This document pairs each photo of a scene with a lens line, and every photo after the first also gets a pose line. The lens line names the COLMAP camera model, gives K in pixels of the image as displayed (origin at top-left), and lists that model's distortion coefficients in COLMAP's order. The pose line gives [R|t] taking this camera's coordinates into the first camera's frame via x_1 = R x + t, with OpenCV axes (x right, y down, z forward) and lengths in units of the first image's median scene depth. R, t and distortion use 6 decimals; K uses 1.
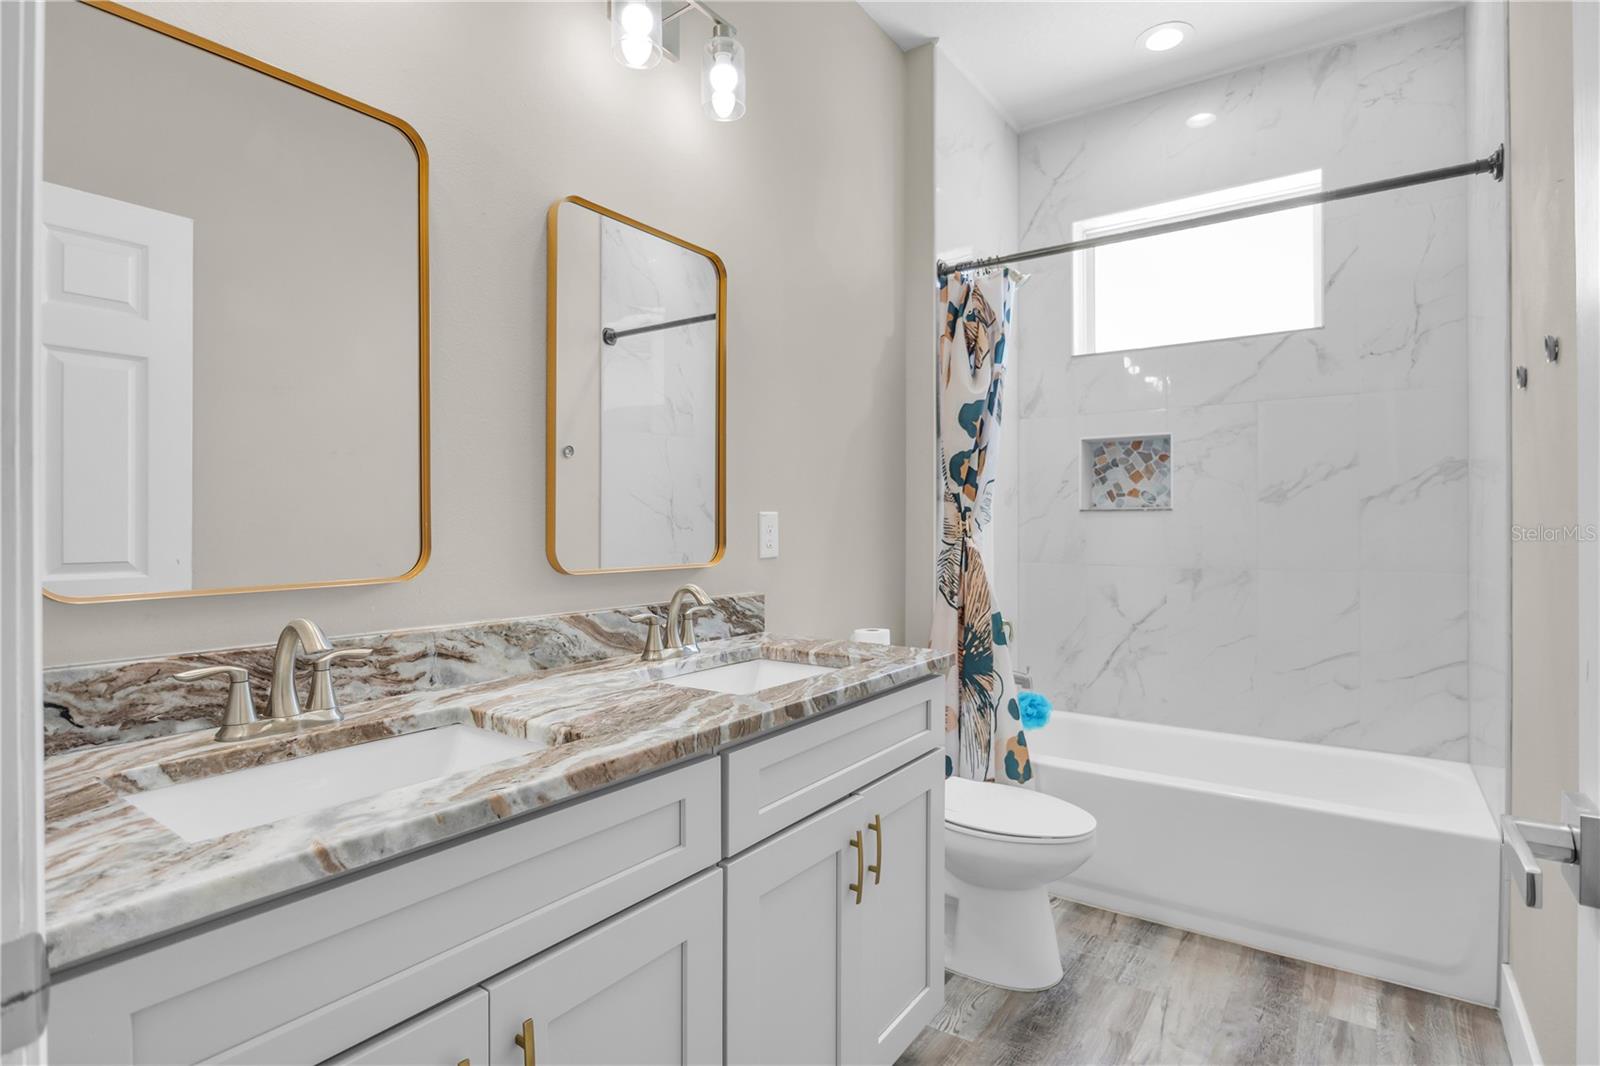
lens RADIAL K [[812.6, 0, 800.1], [0, 812.6, 527.6], [0, 0, 1]] dist [-0.008416, 0.002849]
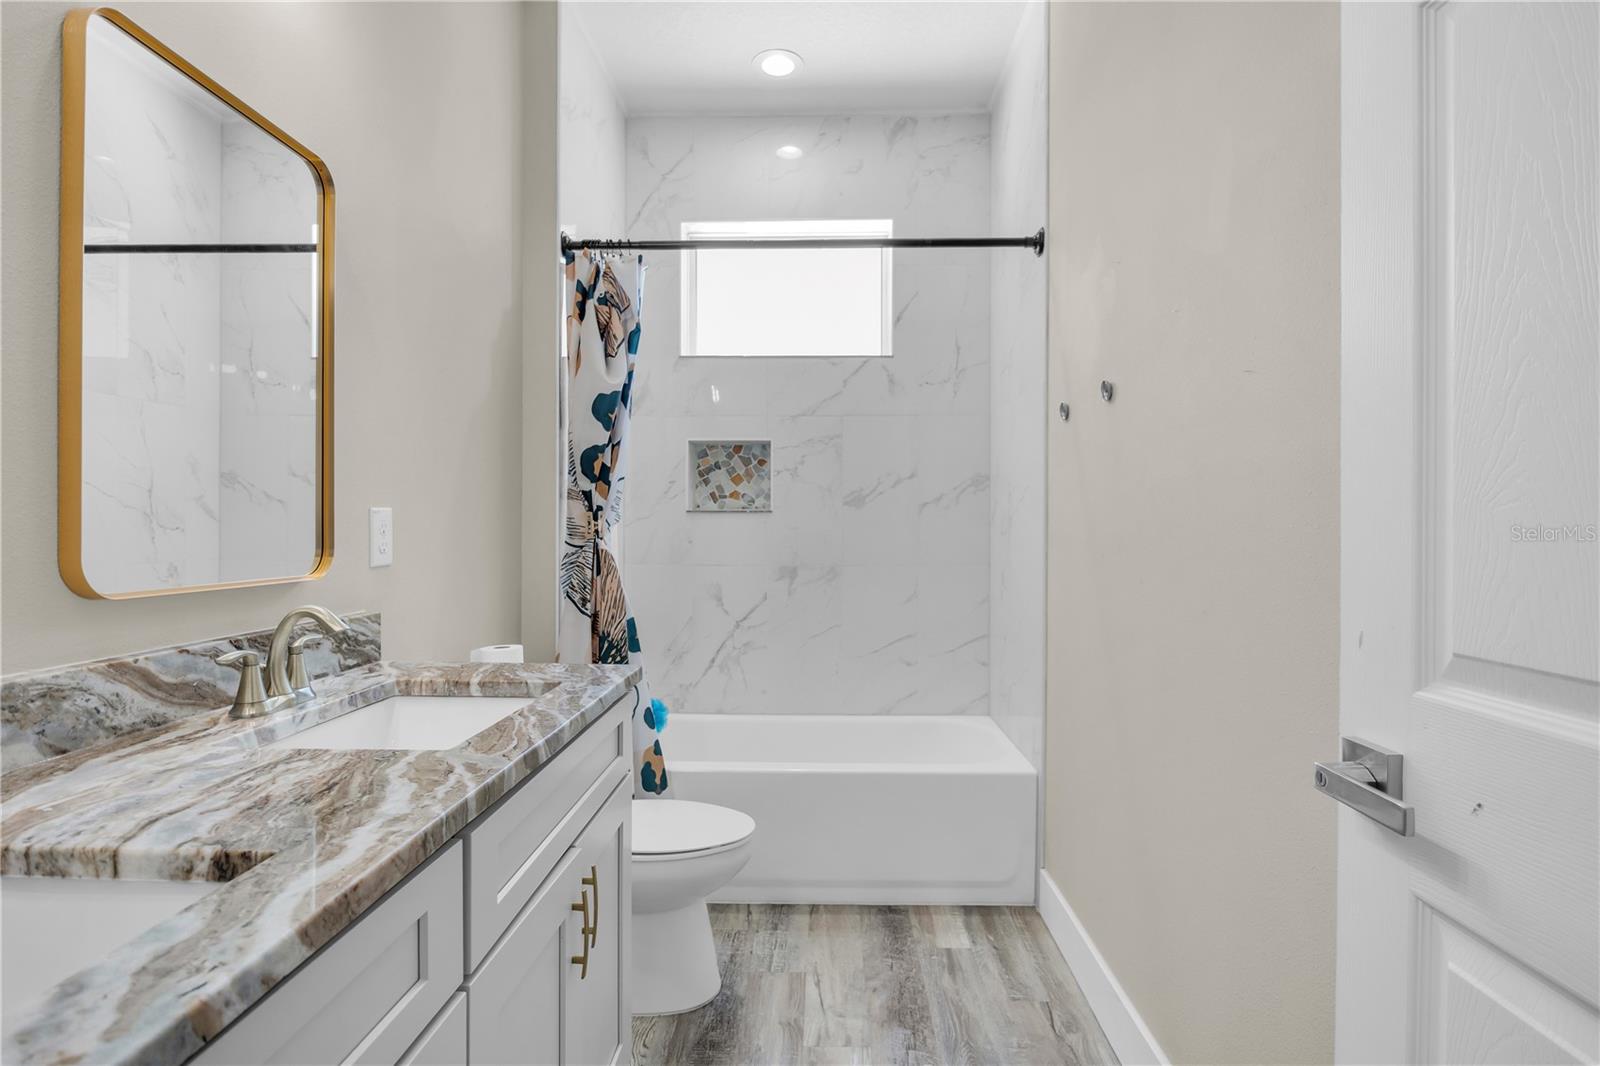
lens RADIAL K [[812.6, 0, 802.4], [0, 812.6, 535.2], [0, 0, 1]] dist [-0.008416, 0.002849]
pose [[0.832106, -0.002960, 0.554608, -0.136573], [-0.001540, 0.999970, 0.007647, 0.000739], [-0.554614, -0.007217, 0.832076, 0.124123]]
